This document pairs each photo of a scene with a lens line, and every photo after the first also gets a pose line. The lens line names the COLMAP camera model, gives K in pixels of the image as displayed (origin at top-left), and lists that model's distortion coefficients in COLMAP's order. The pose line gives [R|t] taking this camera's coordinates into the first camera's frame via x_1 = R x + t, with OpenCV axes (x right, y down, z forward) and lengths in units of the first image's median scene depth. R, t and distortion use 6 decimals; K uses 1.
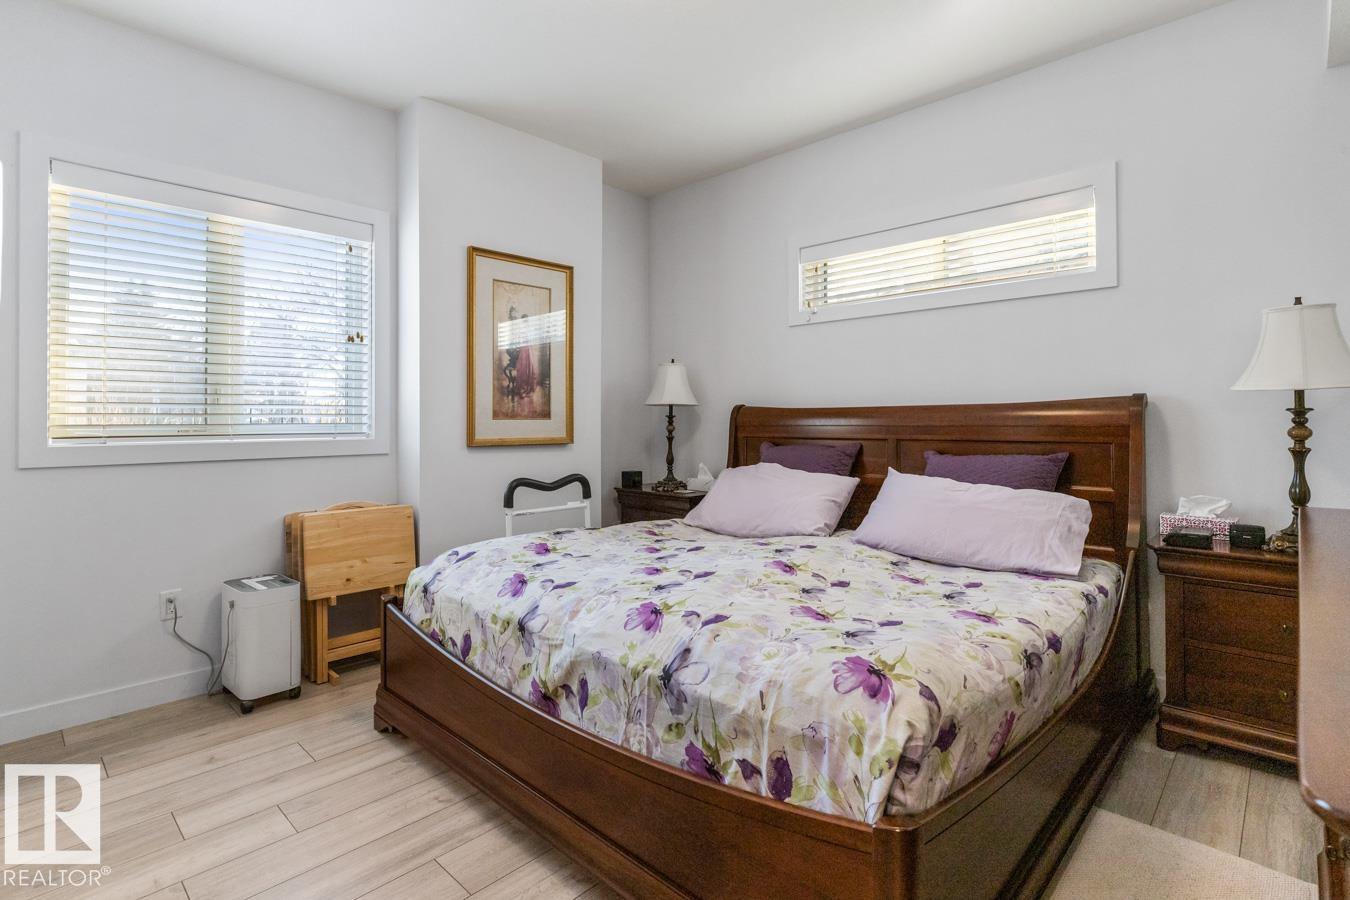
lens RADIAL K [[655.0, 0, 674.0], [0, 655.0, 409.2], [0, 0, 1]] dist [-0.003439, -0.000998]
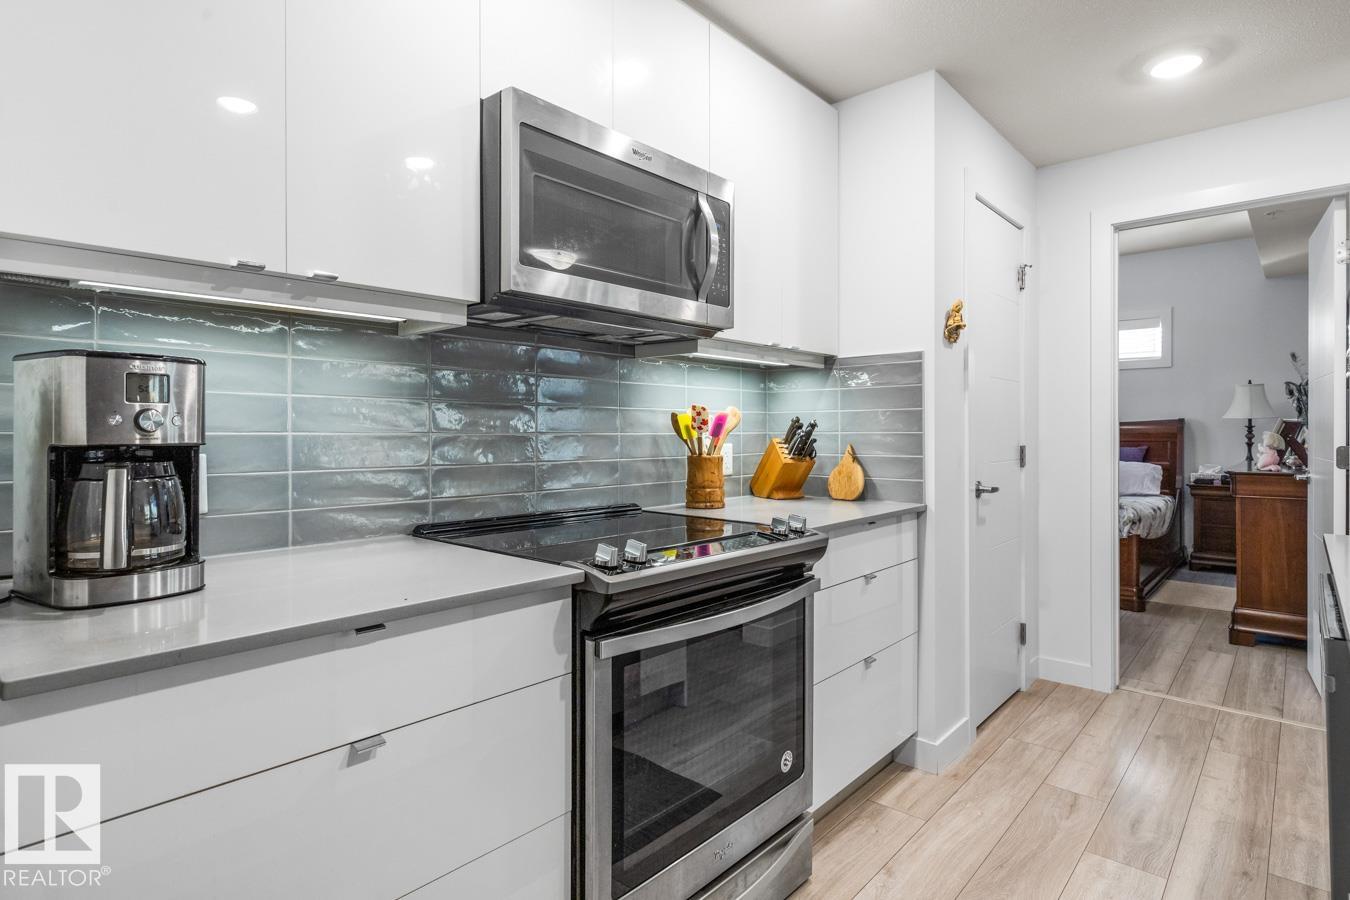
lens RADIAL K [[708.6, 0, 674.3], [0, 708.6, 428.7], [0, 0, 1]] dist [0.002207, 0.000964]
pose [[0.999196, 0.002742, 0.040003, -1.187147], [-0.003290, 0.999902, 0.013623, -0.018294], [-0.039962, -0.013744, 0.999107, -1.433701]]
